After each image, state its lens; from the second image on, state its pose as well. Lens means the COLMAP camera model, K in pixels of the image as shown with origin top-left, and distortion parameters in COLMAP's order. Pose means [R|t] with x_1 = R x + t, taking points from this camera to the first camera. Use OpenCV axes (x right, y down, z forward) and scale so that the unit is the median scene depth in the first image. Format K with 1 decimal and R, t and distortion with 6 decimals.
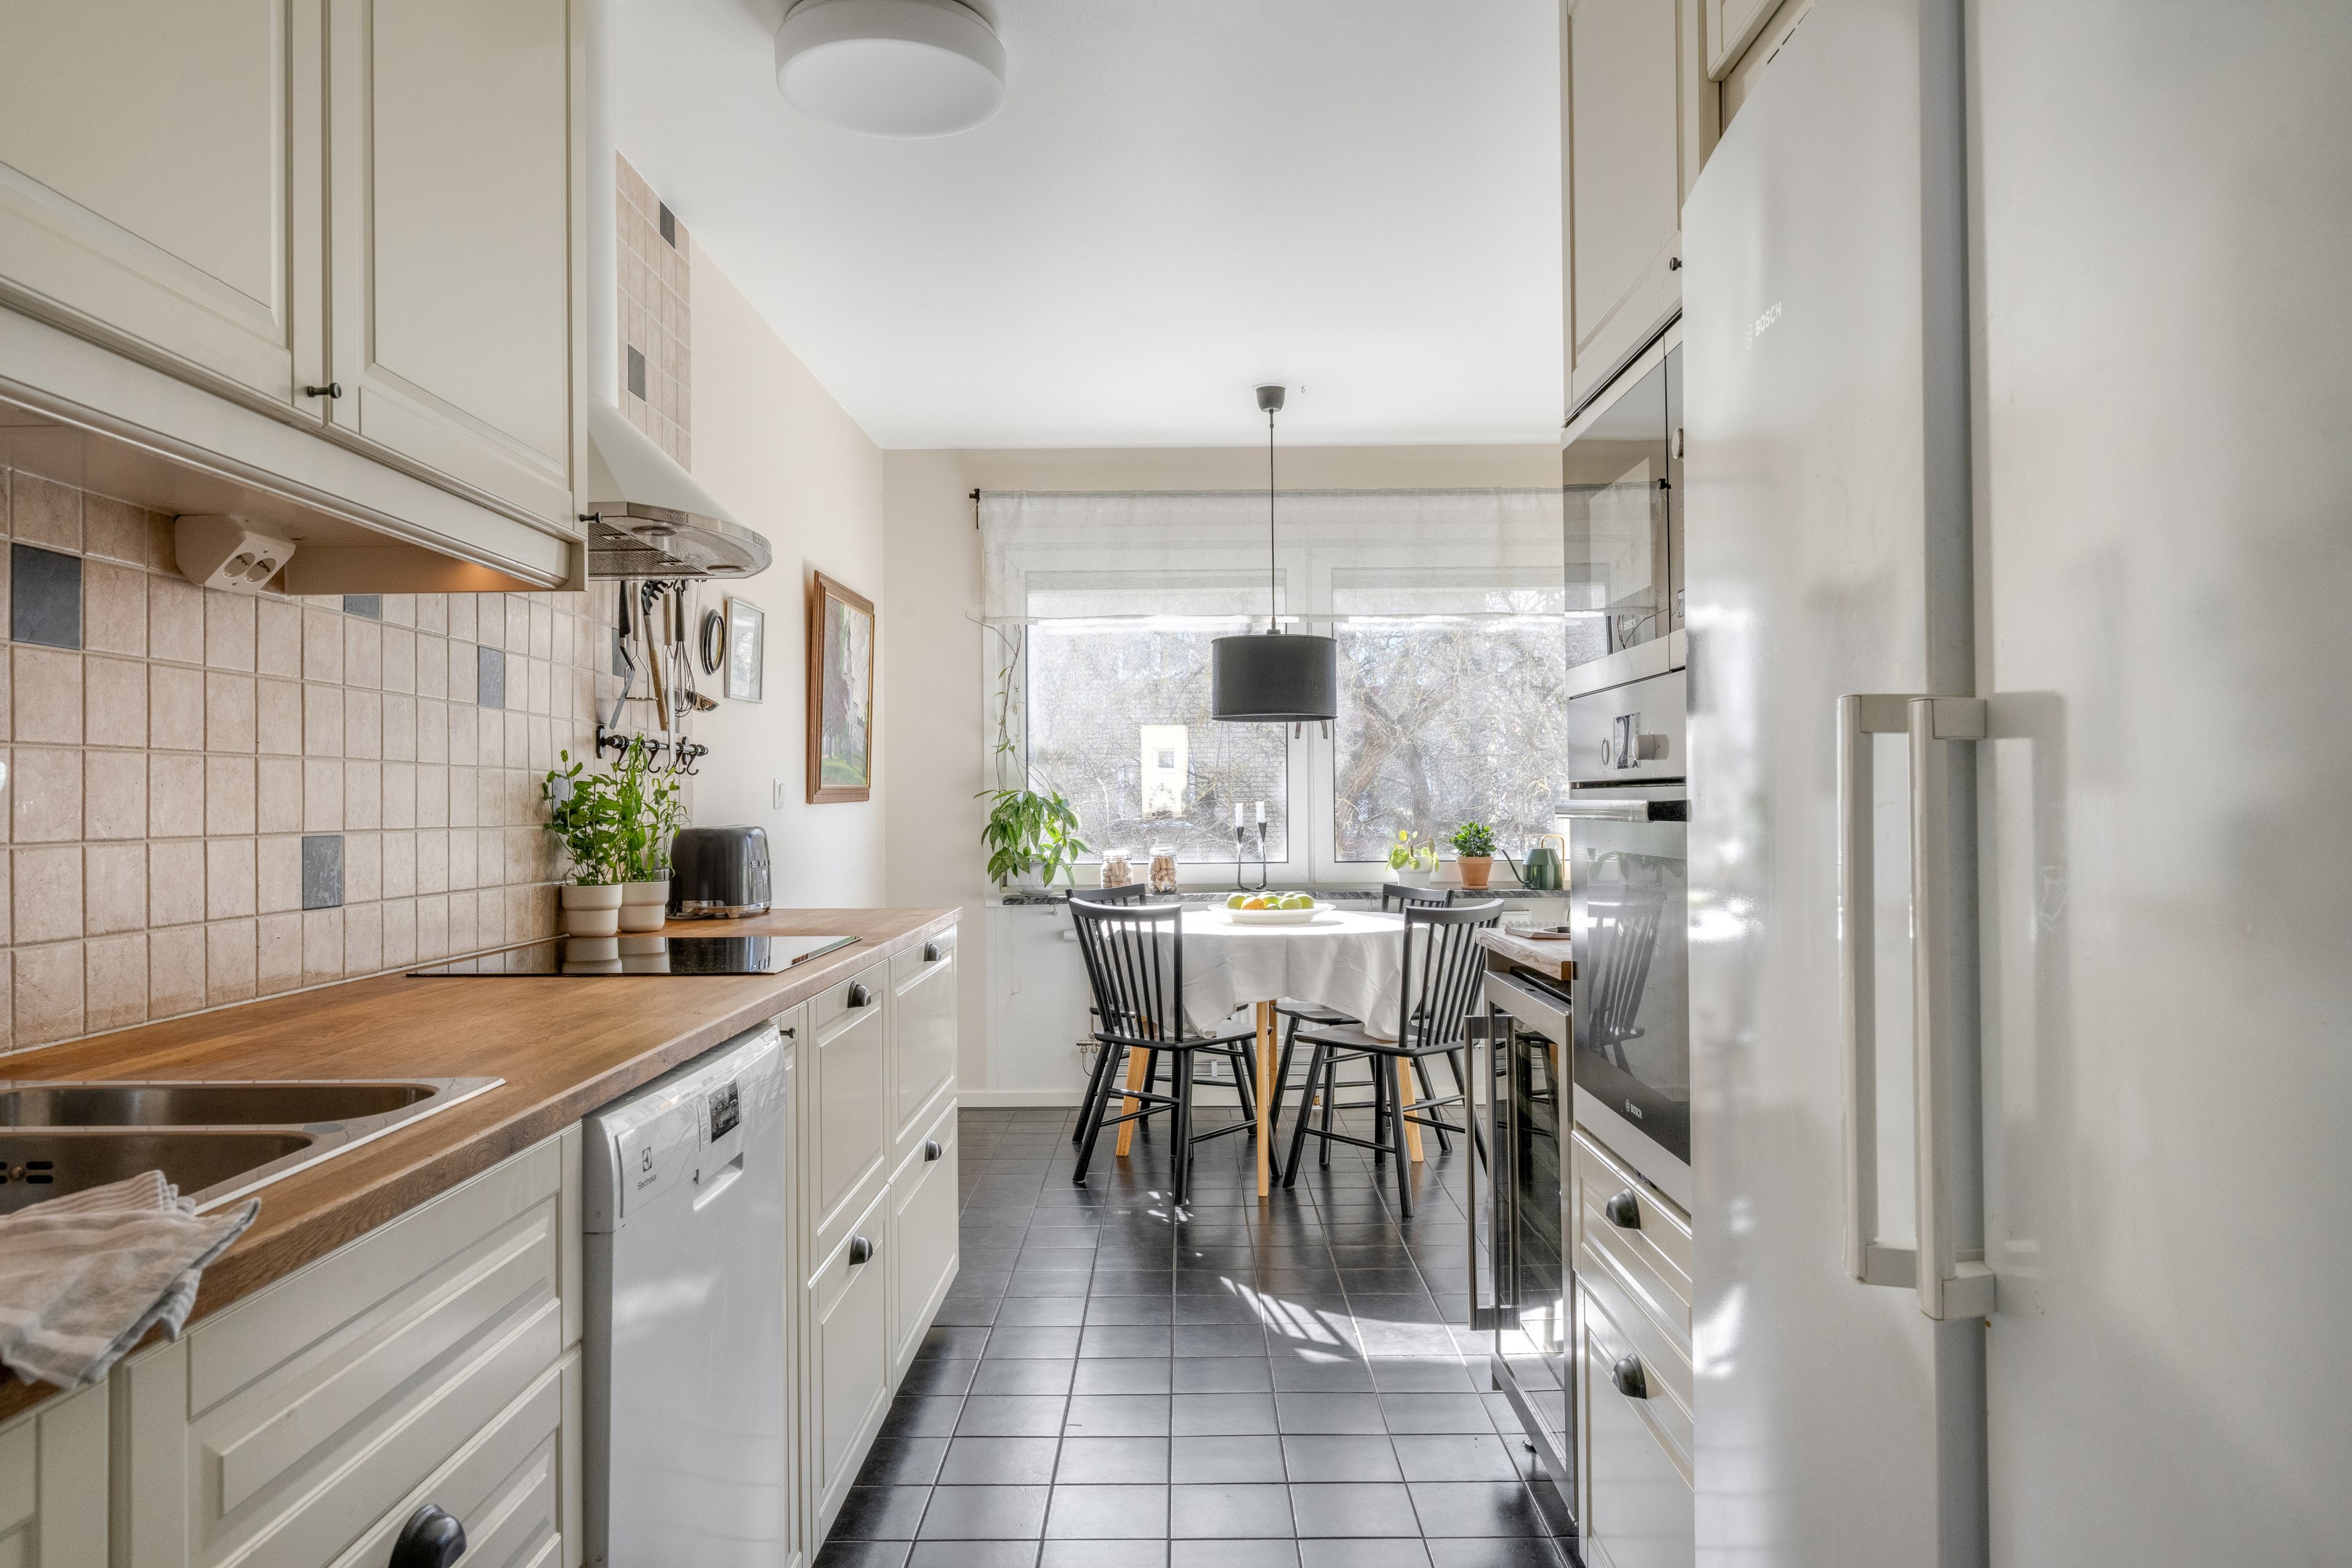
lens RADIAL K [[1512.9, 0, 1176.0], [0, 1512.9, 786.4], [0, 0, 1]] dist [-0.003047, 0.000685]
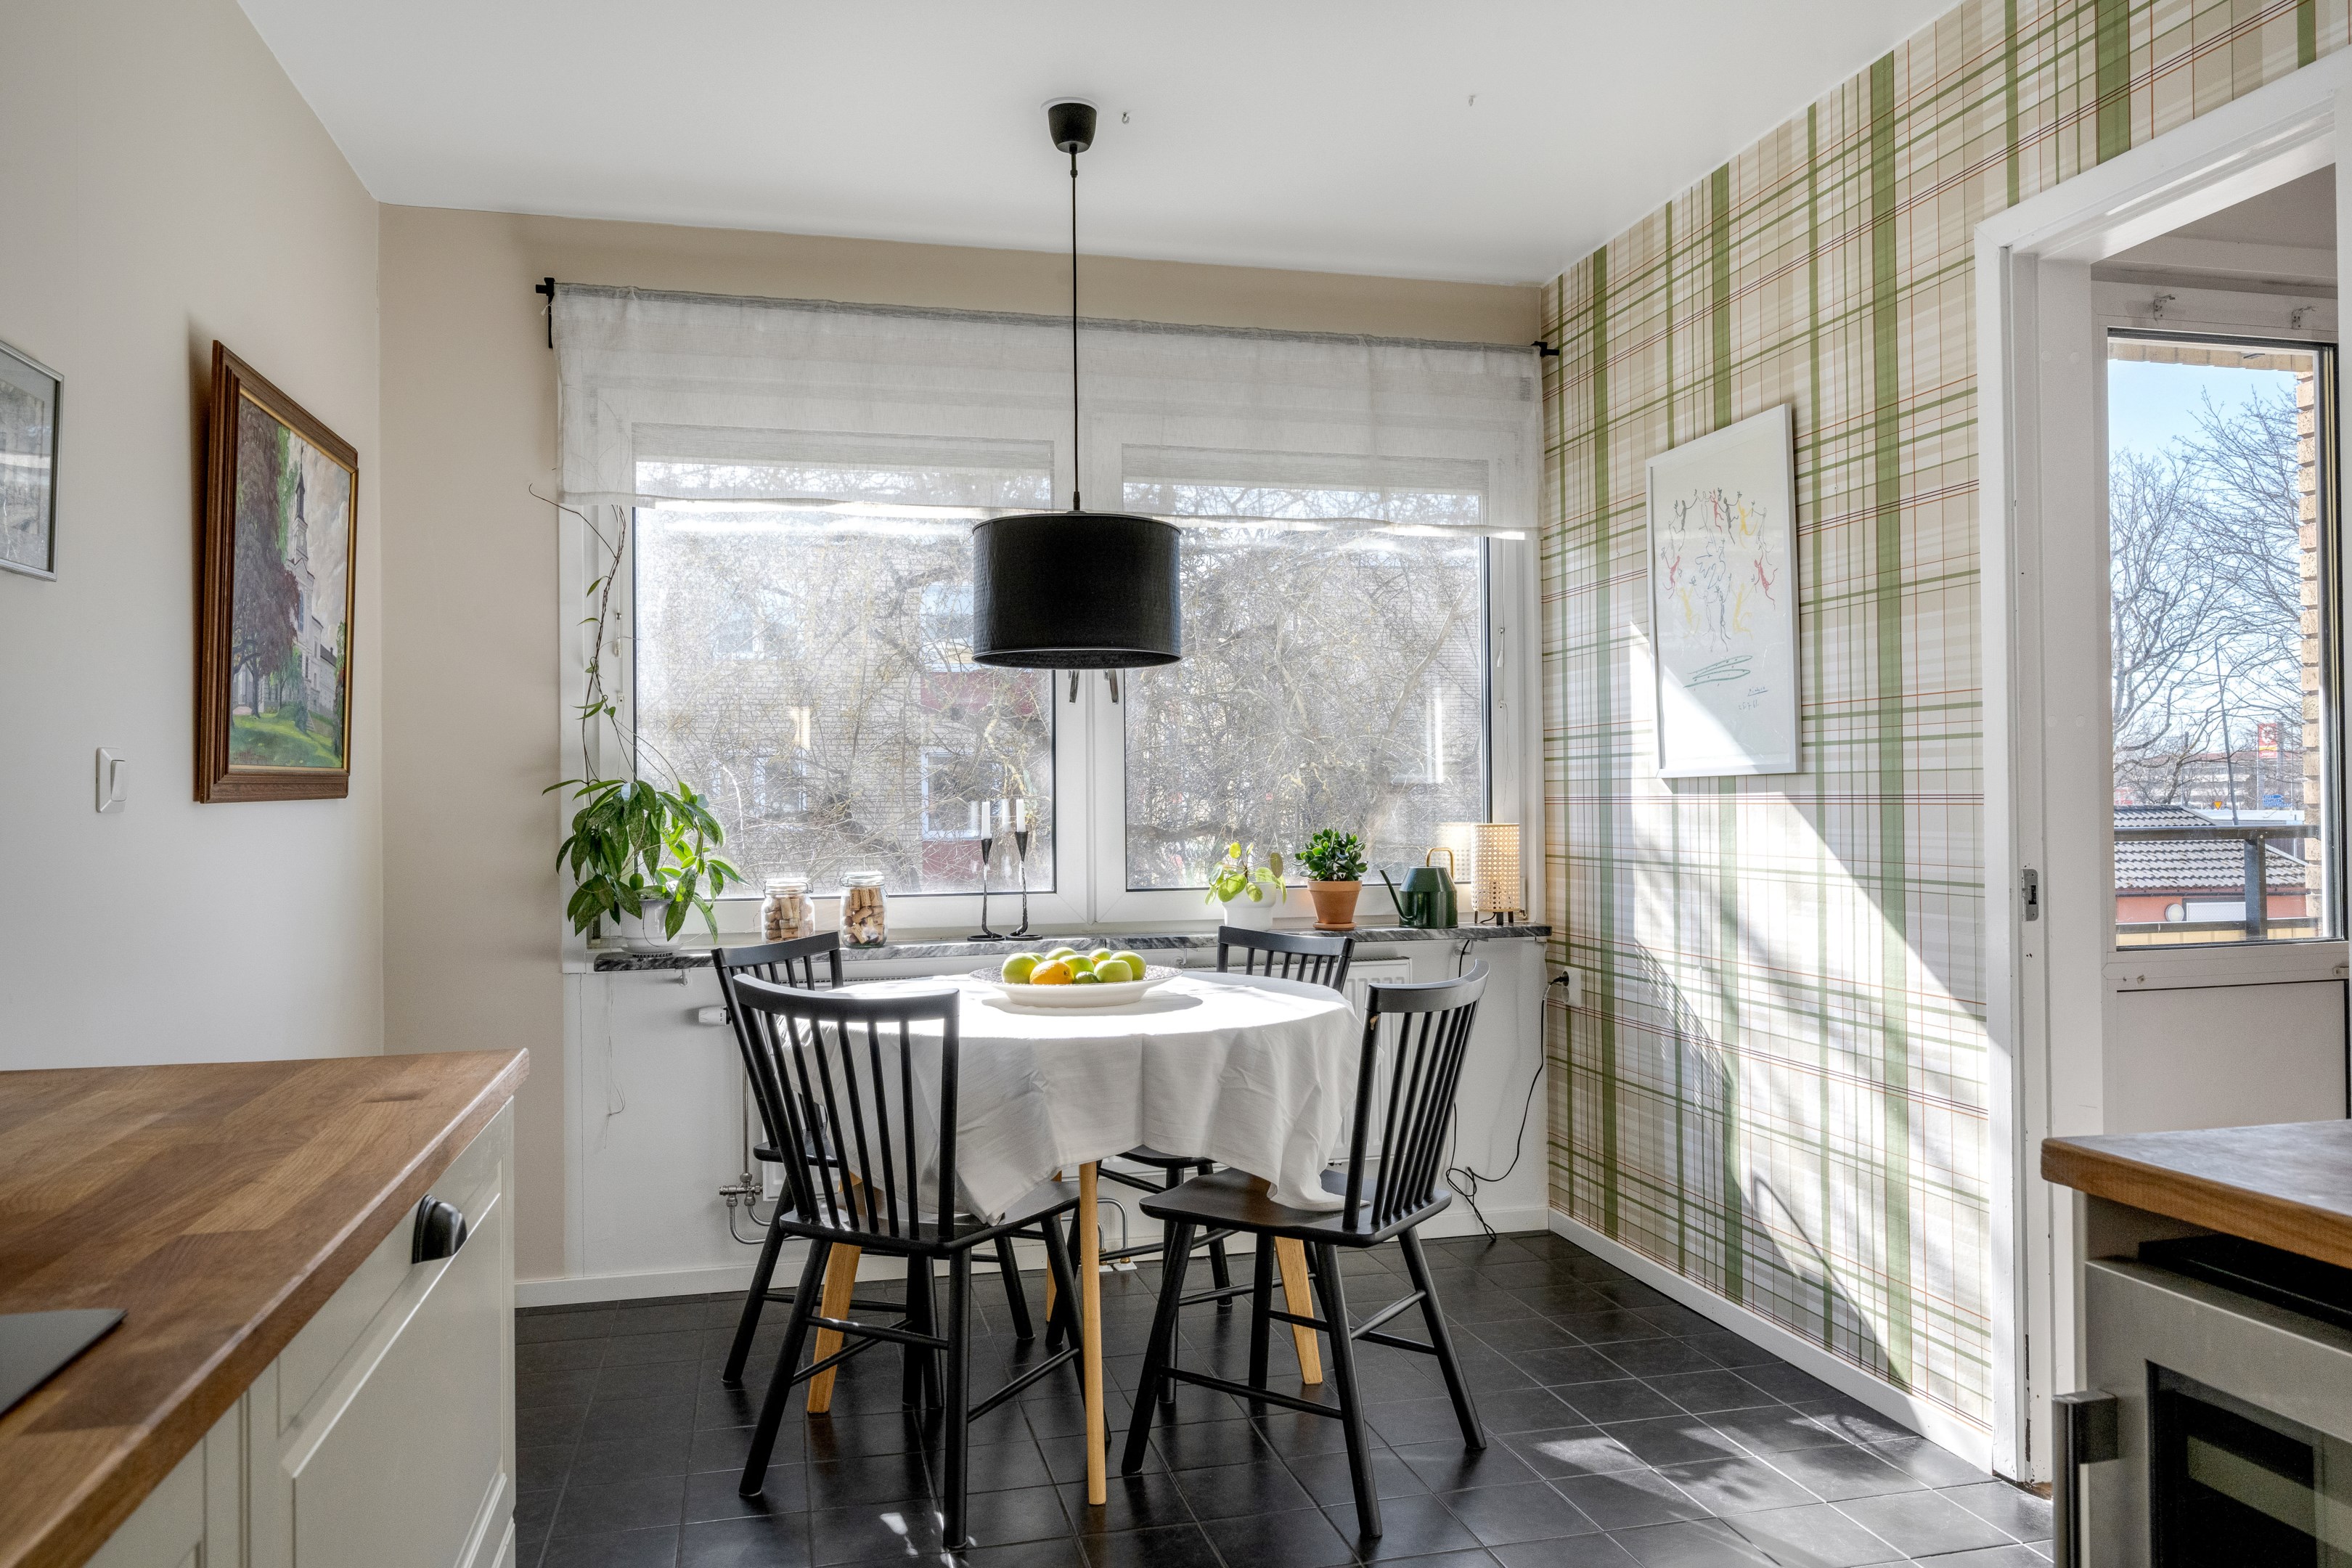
lens RADIAL K [[1618.1, 0, 1168.8], [0, 1618.1, 782.3], [0, 0, 1]] dist [0.003868, 0.010166]
pose [[0.970322, 0.002365, 0.241805, -0.053497], [-0.001905, 0.999996, -0.002139, 0.004688], [-0.241809, 0.001615, 0.970322, 0.353428]]
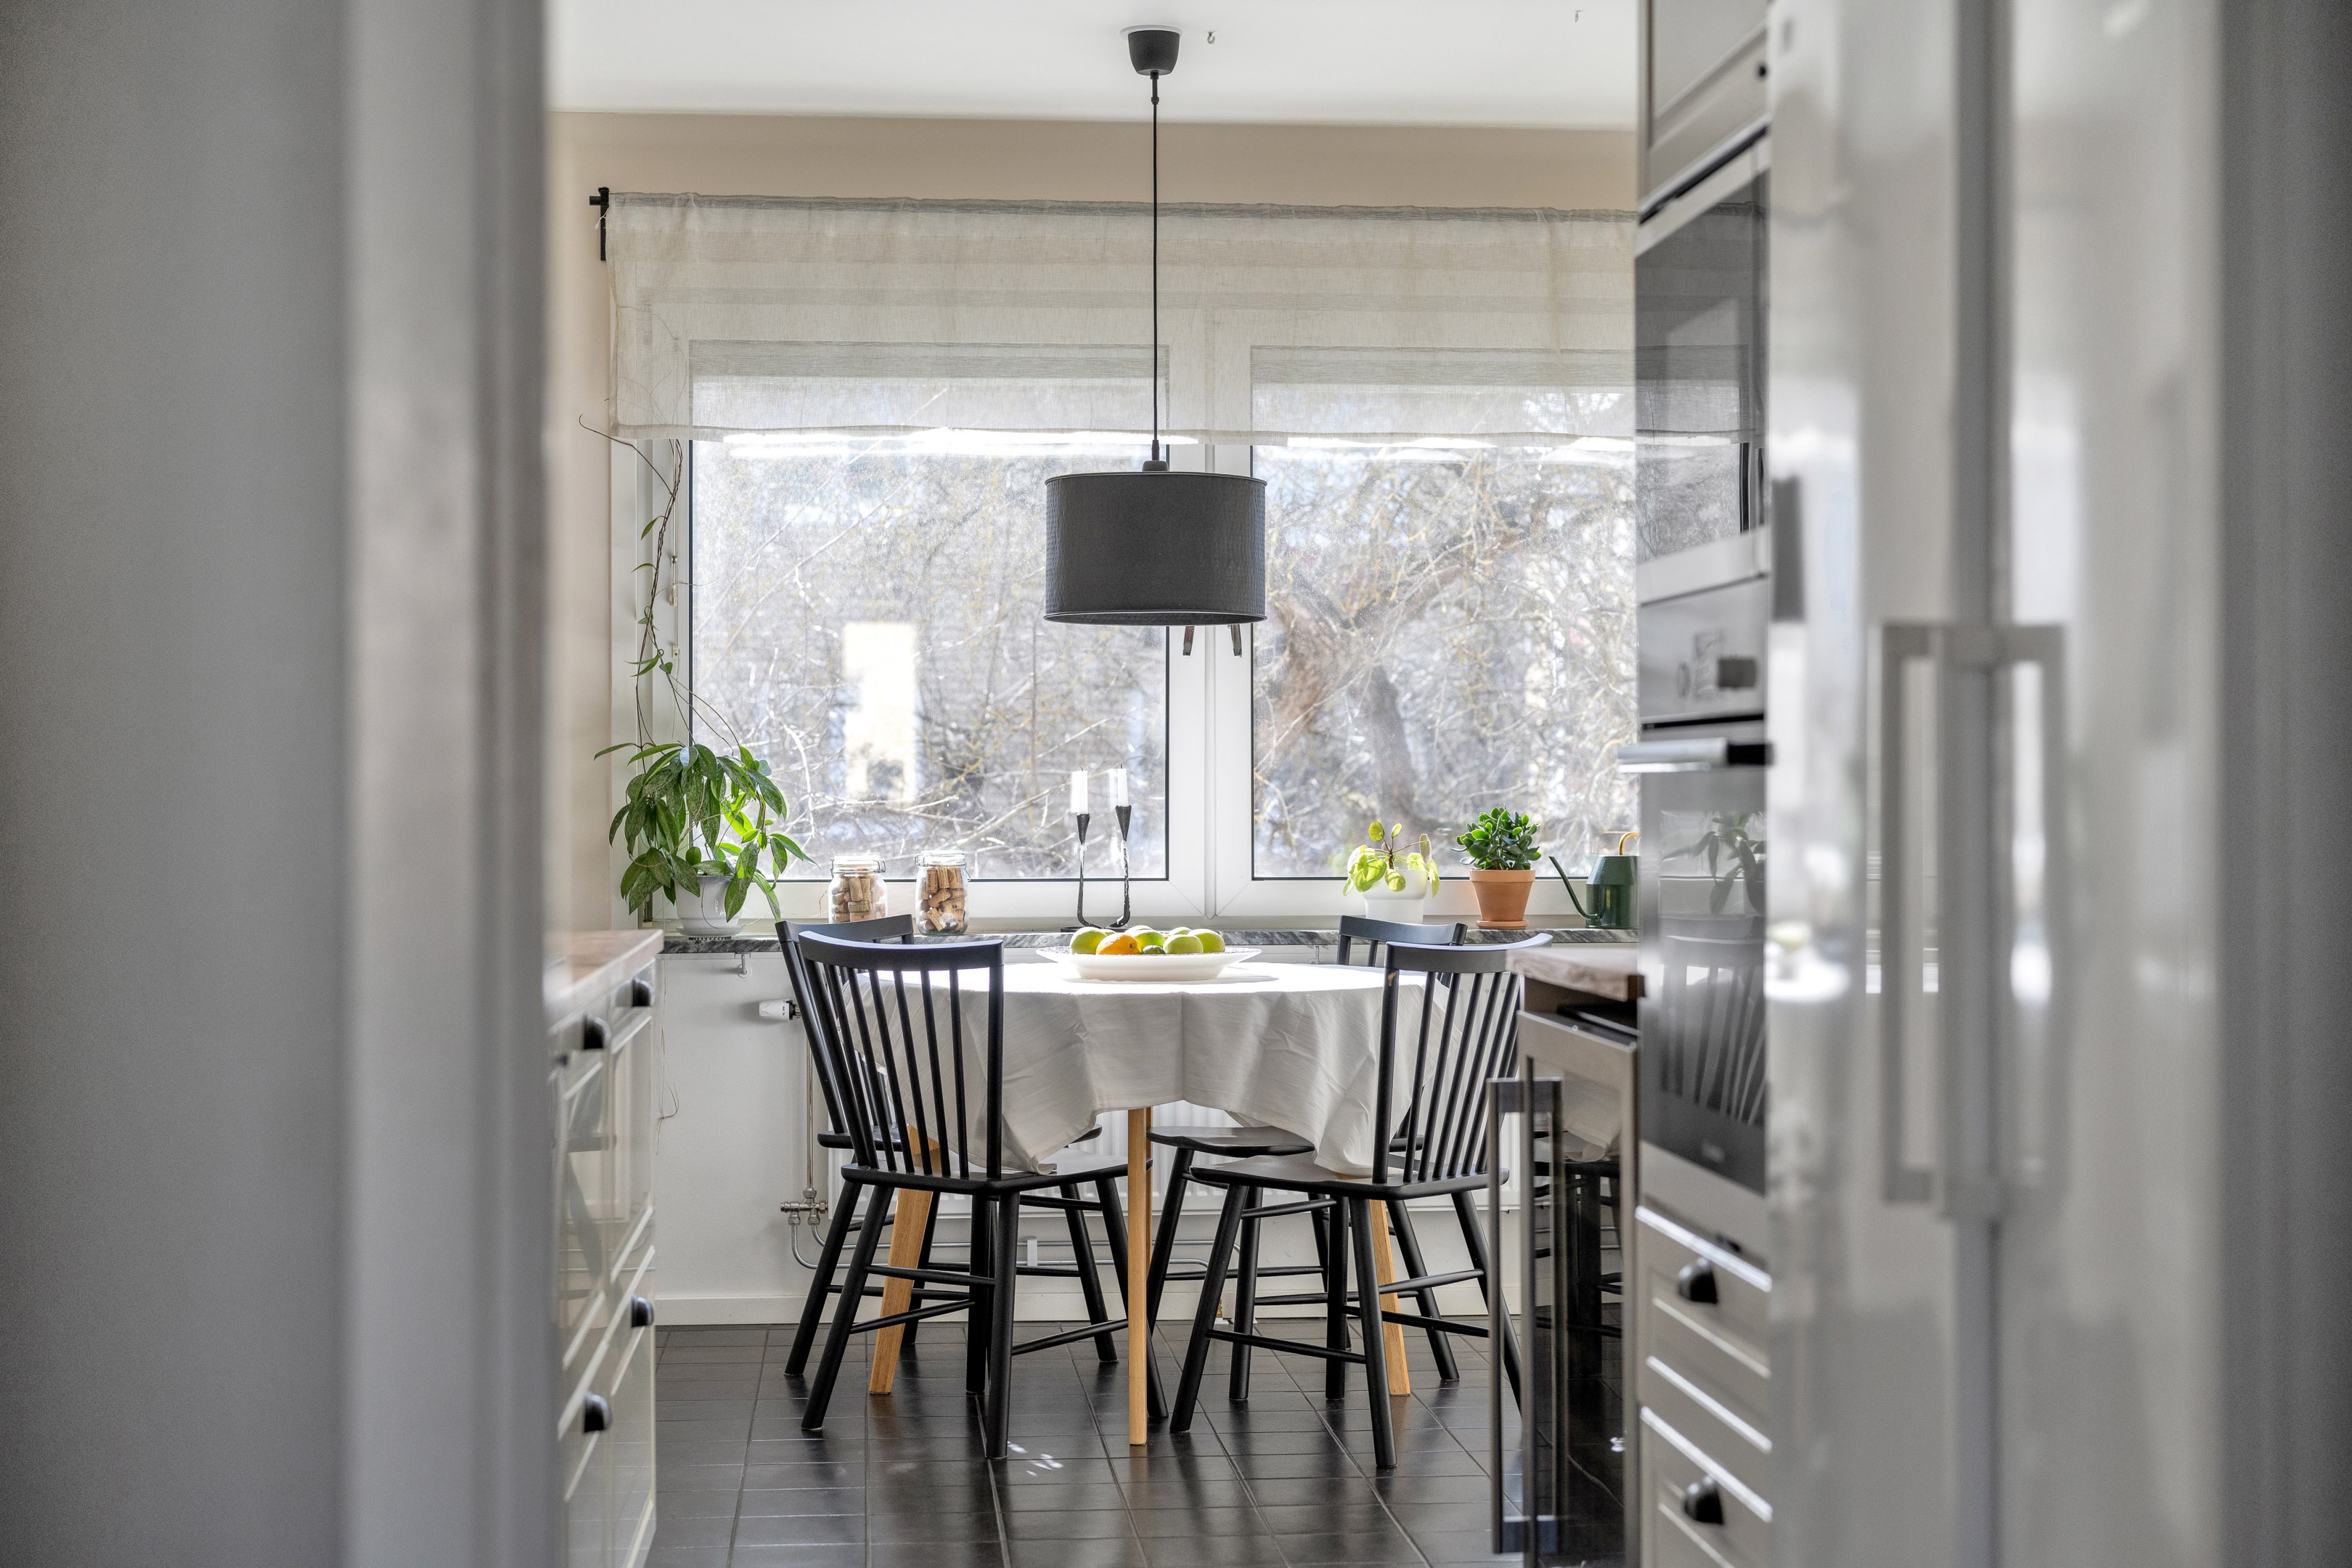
lens RADIAL K [[3284.3, 0, 1162.7], [0, 3284.3, 780.3], [0, 0, 1]] dist [0.020534, 0.000000]
pose [[0.995649, 0.007635, 0.092872, -0.044339], [-0.008346, 0.999939, 0.007271, 0.006167], [-0.092811, -0.008015, 0.995652, -0.215554]]
